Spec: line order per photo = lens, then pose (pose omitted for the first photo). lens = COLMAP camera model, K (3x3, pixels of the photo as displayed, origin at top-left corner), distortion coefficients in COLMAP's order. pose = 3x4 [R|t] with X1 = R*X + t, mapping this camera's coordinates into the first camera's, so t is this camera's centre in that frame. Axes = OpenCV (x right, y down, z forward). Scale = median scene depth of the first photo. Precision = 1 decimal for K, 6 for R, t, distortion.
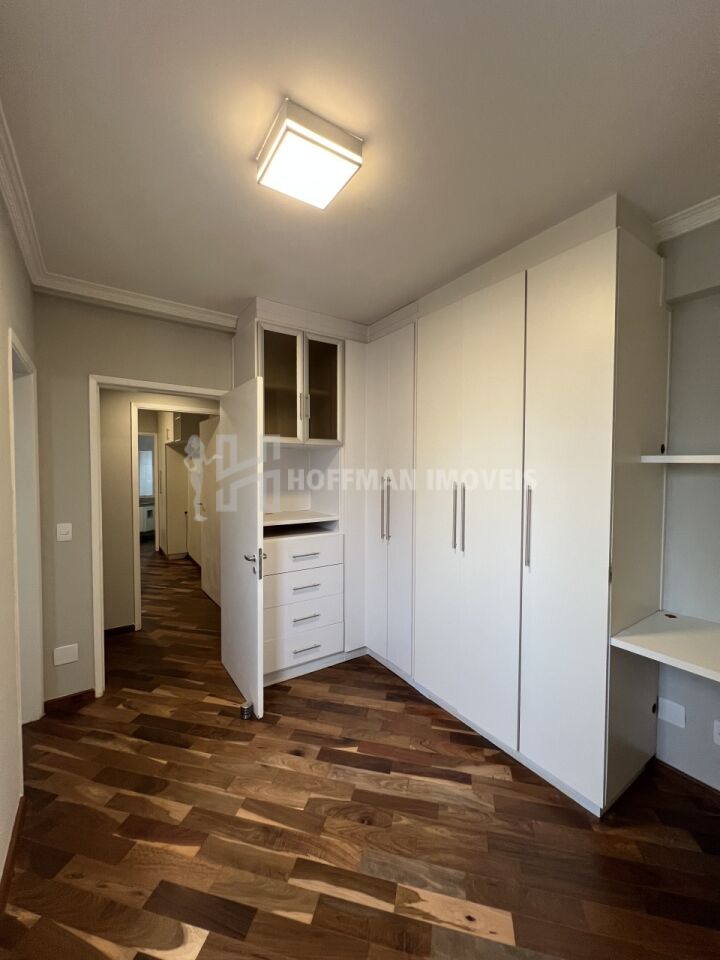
lens RADIAL K [[382.8, 0, 359.0], [0, 382.8, 480.6], [0, 0, 1]] dist [0.001740, -0.000359]
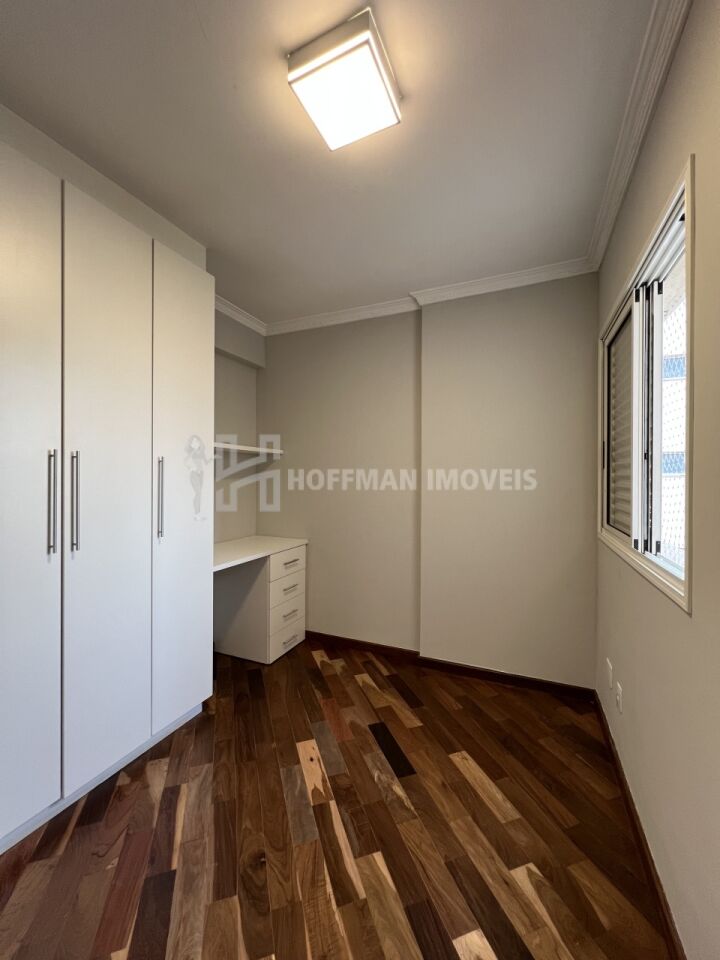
lens RADIAL K [[382.8, 0, 359.0], [0, 382.8, 480.6], [0, 0, 1]] dist [0.001740, -0.000359]
pose [[-0.530250, -0.007415, 0.847809, -0.765492], [0.024690, 0.999403, 0.024182, 0.073162], [-0.847482, 0.033755, -0.529750, 1.217495]]
